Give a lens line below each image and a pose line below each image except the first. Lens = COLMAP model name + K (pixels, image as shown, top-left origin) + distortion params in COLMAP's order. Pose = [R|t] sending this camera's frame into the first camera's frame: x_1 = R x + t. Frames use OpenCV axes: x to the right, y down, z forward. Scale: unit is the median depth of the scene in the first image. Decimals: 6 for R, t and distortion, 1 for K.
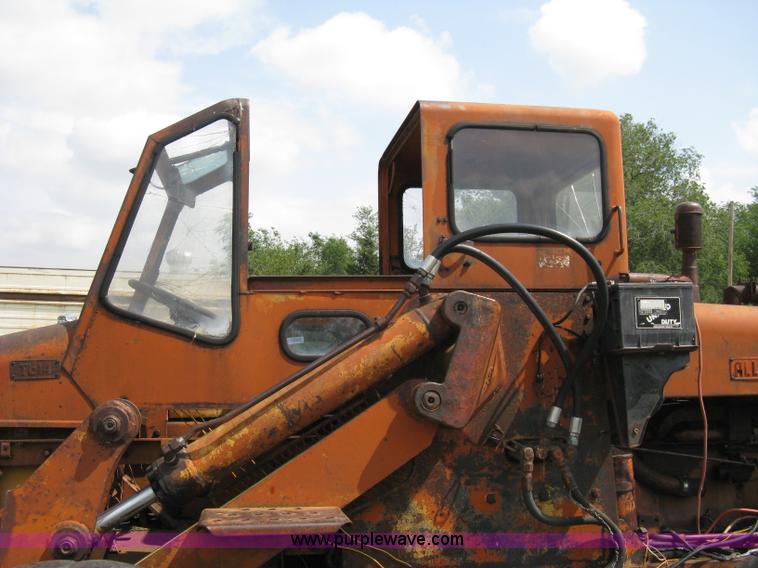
lens RADIAL K [[775.6, 0, 370.7], [0, 775.6, 304.6], [0, 0, 1]] dist [-0.167992, 0.170231]
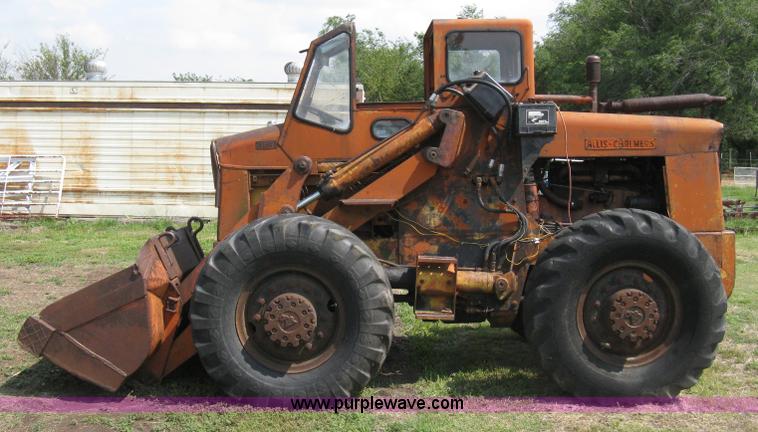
lens RADIAL K [[856.8, 0, 379.0], [0, 856.8, 216.0], [0, 0, 1]] dist [-0.151855, 0.023563]
pose [[0.991728, 0.002155, -0.128340, 0.234313], [0.014679, 0.991395, 0.130081, -0.033163], [0.127516, -0.130889, 0.983162, -1.534506]]
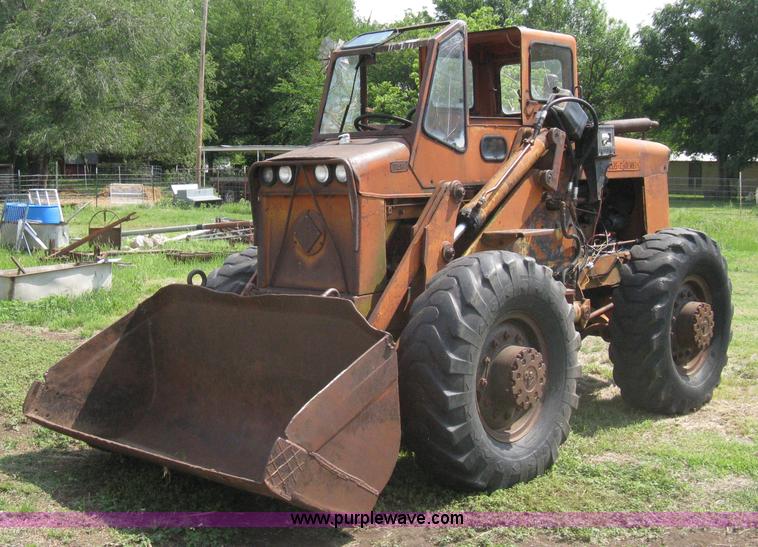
lens RADIAL K [[1044.2, 0, 379.2], [0, 1044.2, 234.8], [0, 0, 1]] dist [-0.176024, 0.011993]
pose [[0.759068, -0.049912, 0.649095, -2.059588], [-0.033177, 0.992795, 0.115139, -0.037302], [-0.650165, -0.108934, 0.751943, -0.851749]]
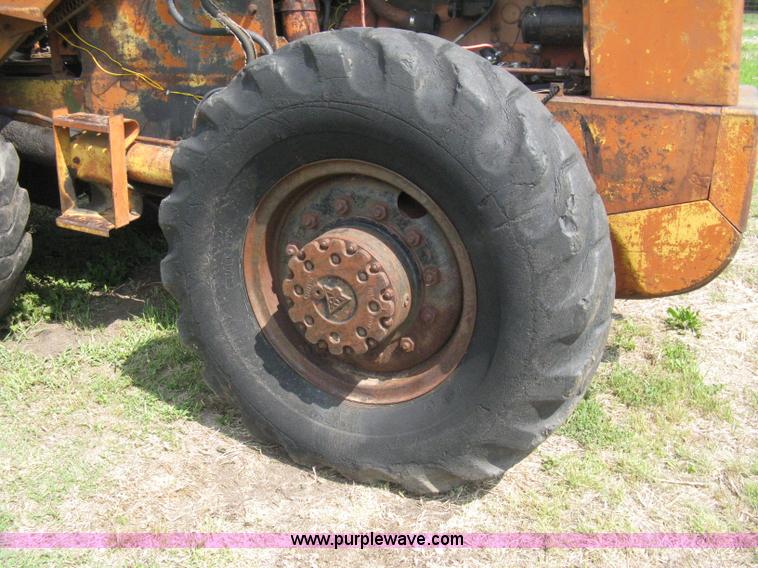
lens RADIAL K [[787.3, 0, 367.8], [0, 787.3, 299.8], [0, 0, 1]] dist [-0.192489, 0.216451]
pose [[0.835926, 0.203404, -0.509760, 1.110579], [0.033842, 0.907921, 0.417773, 0.182568], [0.547798, -0.366479, 0.752071, 0.137679]]
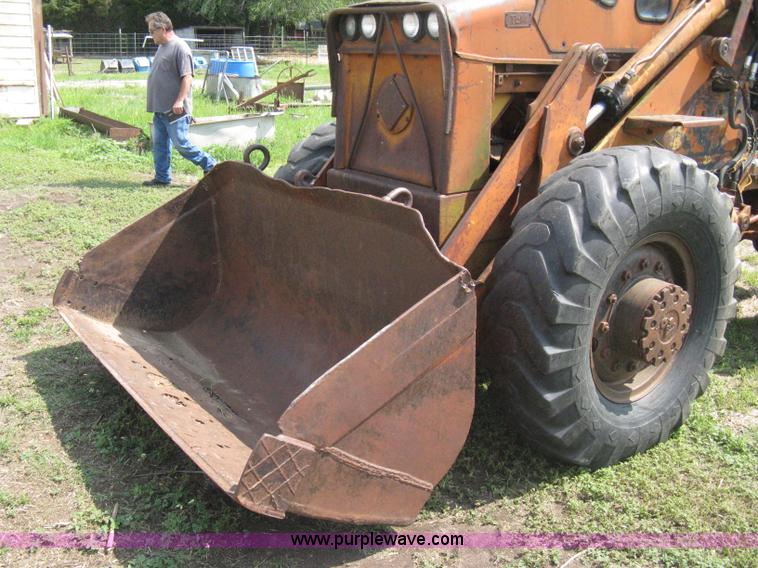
lens RADIAL K [[787.3, 0, 367.8], [0, 787.3, 299.8], [0, 0, 1]] dist [-0.192489, 0.216451]
pose [[0.882664, -0.135448, 0.450064, -1.306996], [-0.050192, 0.924934, 0.376798, 0.046248], [-0.467317, -0.355176, 0.809608, -0.131938]]
